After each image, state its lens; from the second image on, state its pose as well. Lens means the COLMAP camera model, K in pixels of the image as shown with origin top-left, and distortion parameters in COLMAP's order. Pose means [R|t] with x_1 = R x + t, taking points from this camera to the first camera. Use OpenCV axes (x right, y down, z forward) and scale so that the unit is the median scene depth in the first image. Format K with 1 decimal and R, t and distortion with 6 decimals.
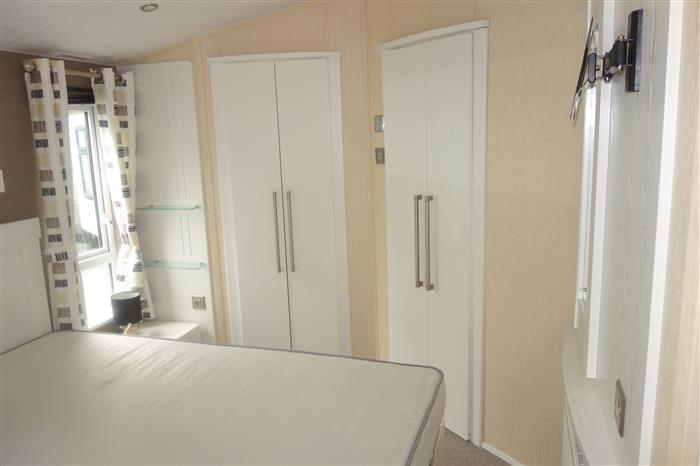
lens RADIAL K [[552.9, 0, 348.5], [0, 552.9, 235.2], [0, 0, 1]] dist [-0.007155, -0.022103]
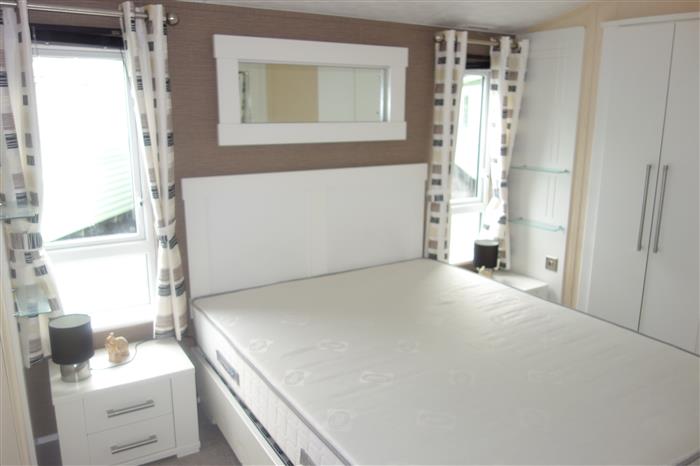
lens RADIAL K [[552.9, 0, 351.3], [0, 552.9, 234.7], [0, 0, 1]] dist [-0.007155, -0.022103]
pose [[0.749527, 0.183544, -0.636019, 0.107092], [-0.150529, 0.982880, 0.106249, 0.016413], [0.644631, 0.016103, 0.764324, -0.039277]]
